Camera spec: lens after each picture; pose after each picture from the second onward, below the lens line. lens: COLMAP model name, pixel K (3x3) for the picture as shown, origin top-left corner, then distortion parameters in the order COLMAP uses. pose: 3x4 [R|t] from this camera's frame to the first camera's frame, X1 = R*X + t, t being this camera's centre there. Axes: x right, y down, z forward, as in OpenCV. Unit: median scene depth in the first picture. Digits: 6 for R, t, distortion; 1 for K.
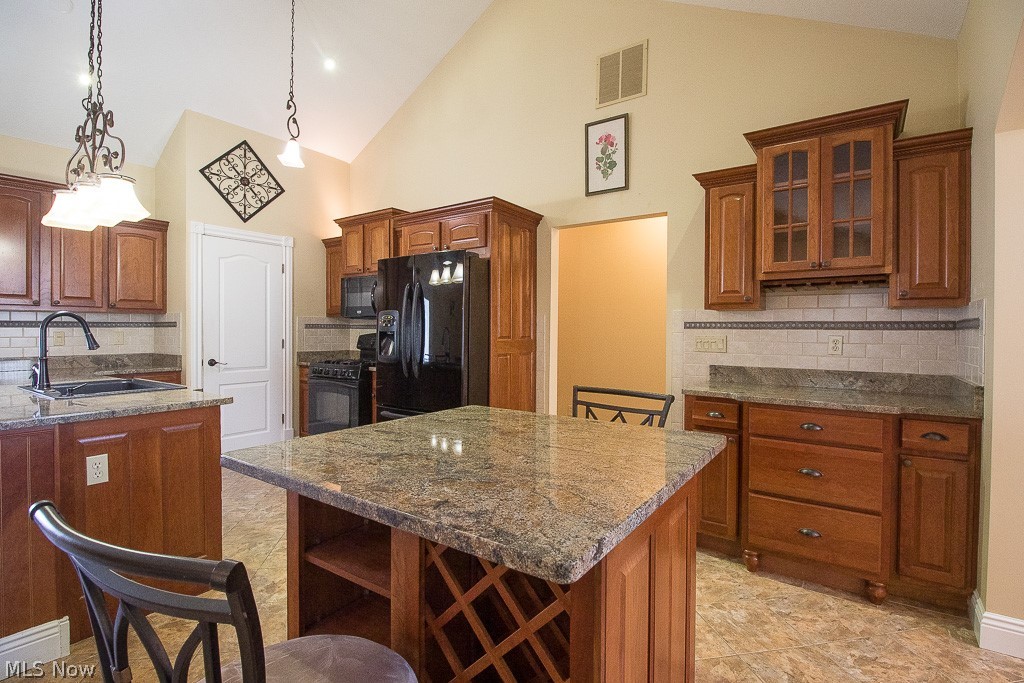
lens RADIAL K [[473.8, 0, 514.0], [0, 473.8, 336.0], [0, 0, 1]] dist [-0.005167, -0.008590]
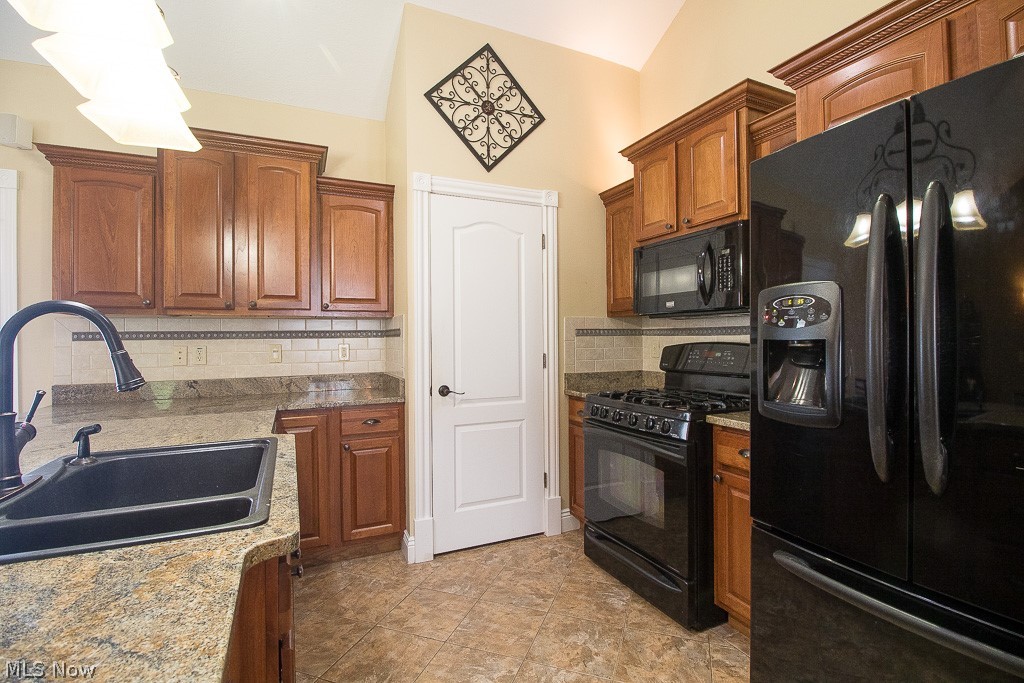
lens RADIAL K [[473.8, 0, 522.1], [0, 473.8, 333.8], [0, 0, 1]] dist [-0.005167, -0.008590]
pose [[0.877574, -0.015917, -0.479176, -0.280432], [0.006664, 0.999757, -0.021004, -0.008632], [0.479394, 0.015239, 0.877467, 0.572763]]
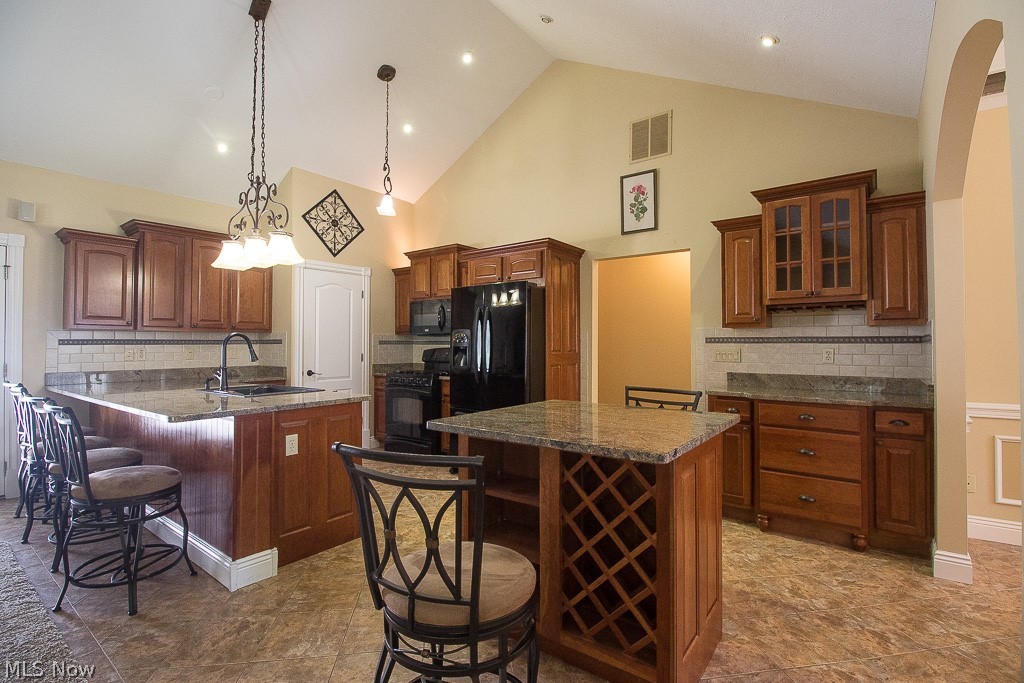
lens RADIAL K [[473.8, 0, 511.0], [0, 473.8, 336.3], [0, 0, 1]] dist [-0.005167, -0.008590]
pose [[0.999410, -0.005943, -0.033833, -0.098025], [0.004913, 0.999524, -0.030464, 0.001948], [0.033997, 0.030279, 0.998963, -0.231661]]
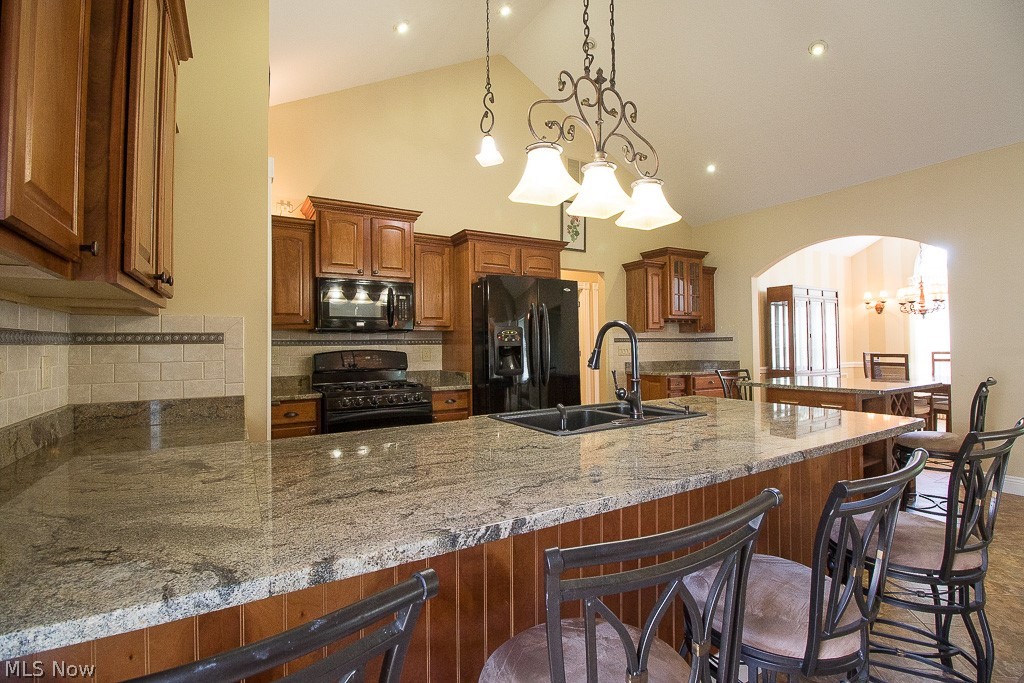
lens RADIAL K [[473.8, 0, 513.1], [0, 473.8, 337.6], [0, 0, 1]] dist [-0.005167, -0.008590]
pose [[0.420444, 0.007179, 0.907290, -1.244896], [0.022963, 0.999564, -0.018551, -0.009498], [-0.907028, 0.028633, 0.420096, 0.568530]]
